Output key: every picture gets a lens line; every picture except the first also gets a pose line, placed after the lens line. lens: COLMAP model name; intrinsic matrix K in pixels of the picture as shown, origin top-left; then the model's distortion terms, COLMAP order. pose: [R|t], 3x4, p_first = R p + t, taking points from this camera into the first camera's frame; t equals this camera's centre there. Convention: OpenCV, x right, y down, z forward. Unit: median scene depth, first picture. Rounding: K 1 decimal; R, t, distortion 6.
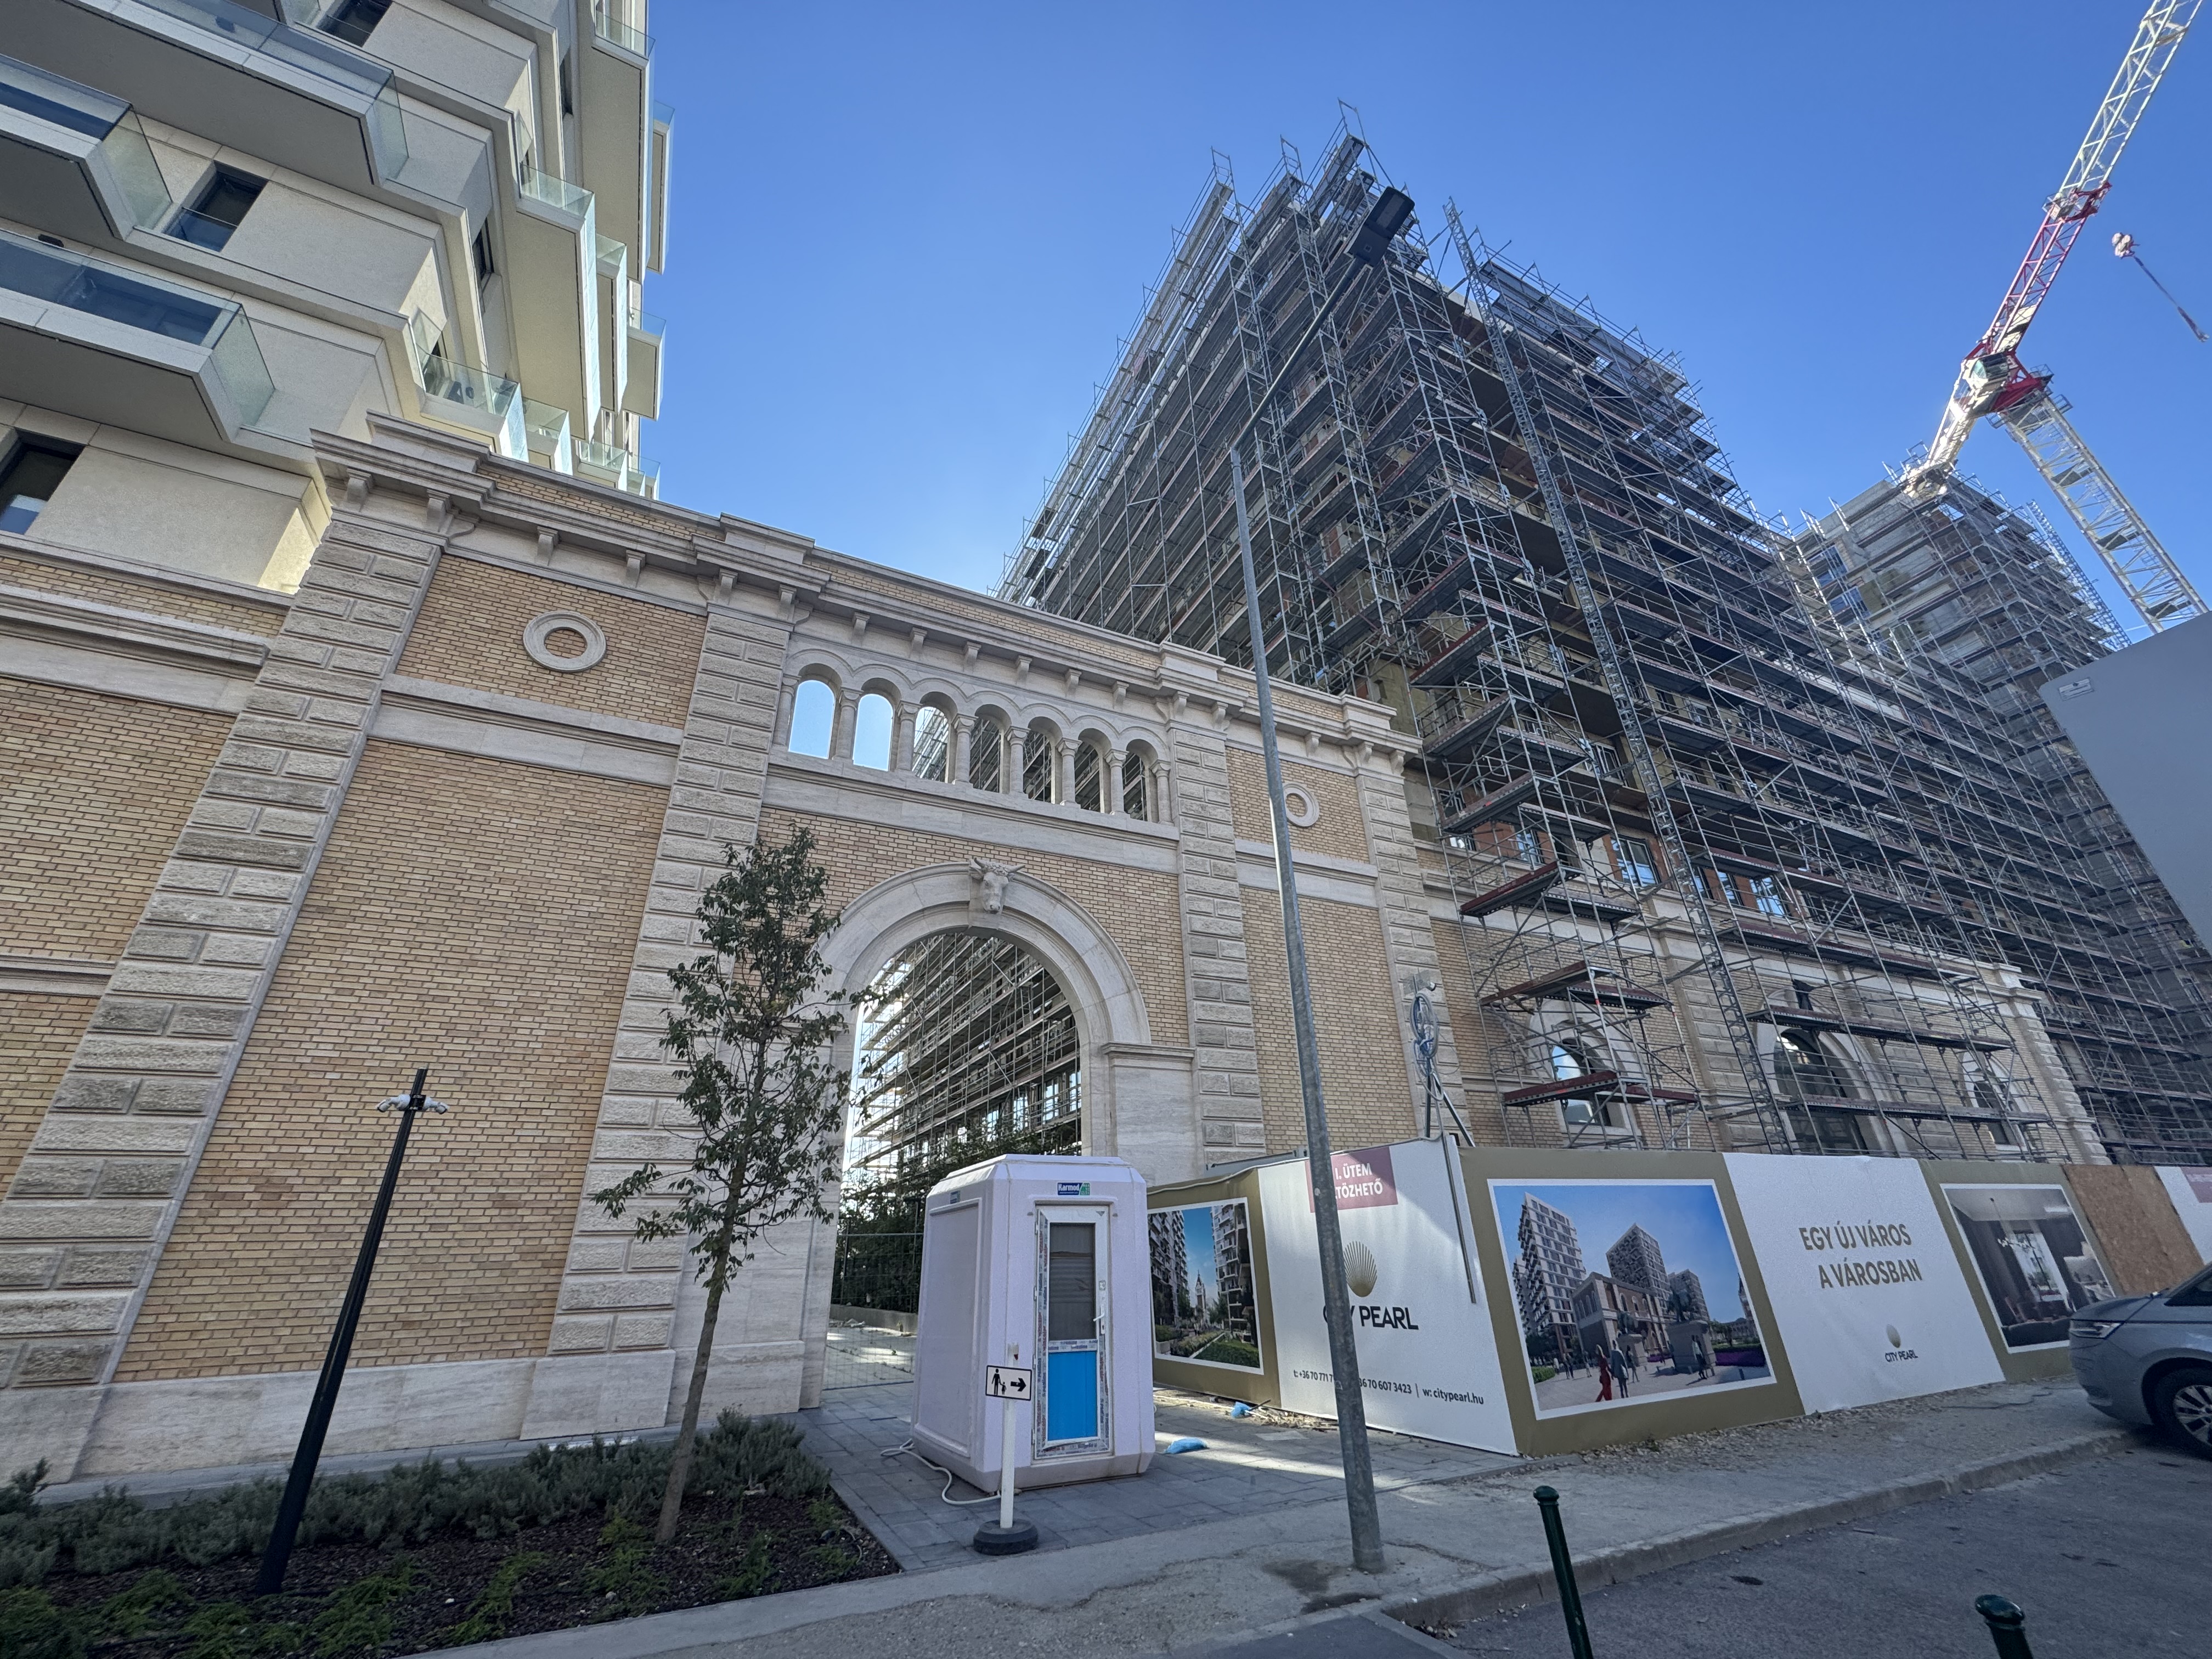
lens RADIAL K [[886.6, 0, 1098.3], [0, 886.6, 819.8], [0, 0, 1]] dist [-0.002255, 0.000106]
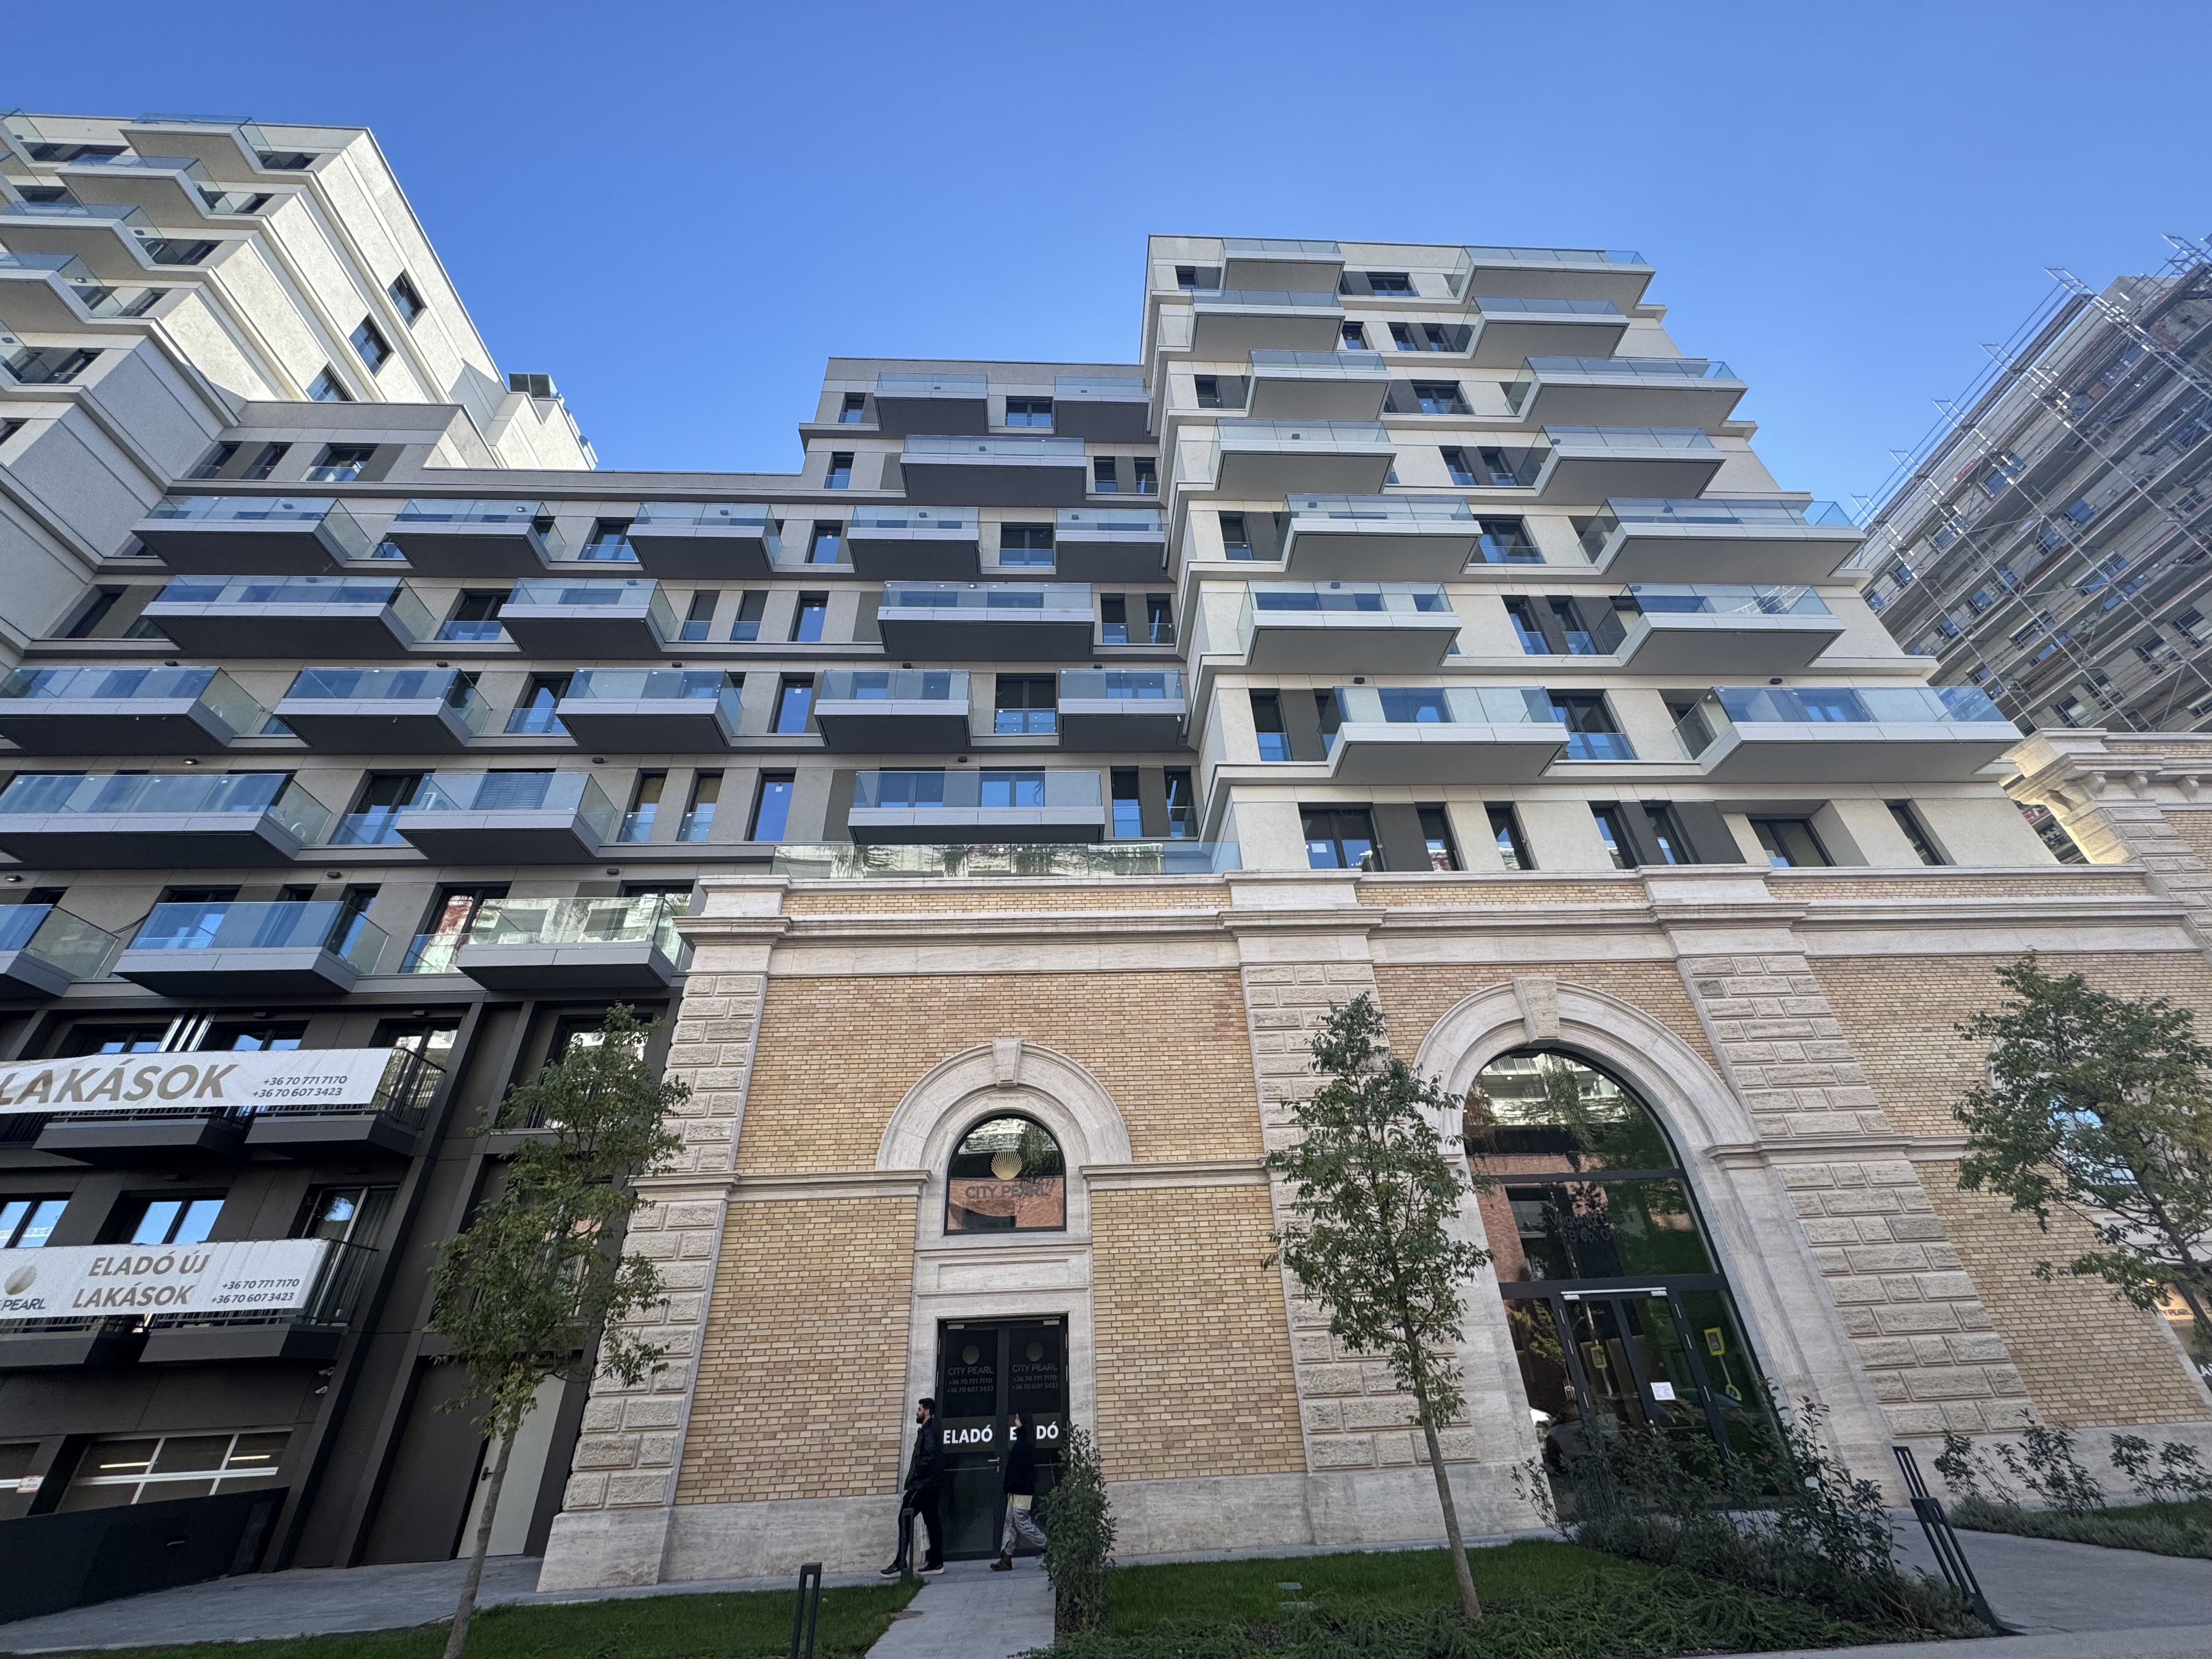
lens RADIAL K [[886.6, 0, 1113.0], [0, 886.6, 821.7], [0, 0, 1]] dist [-0.002255, 0.000106]
pose [[0.919575, -0.225407, -0.321829, -2.038204], [0.188883, 0.971830, -0.140963, -0.446835], [0.344537, 0.068838, 0.936246, -1.022813]]
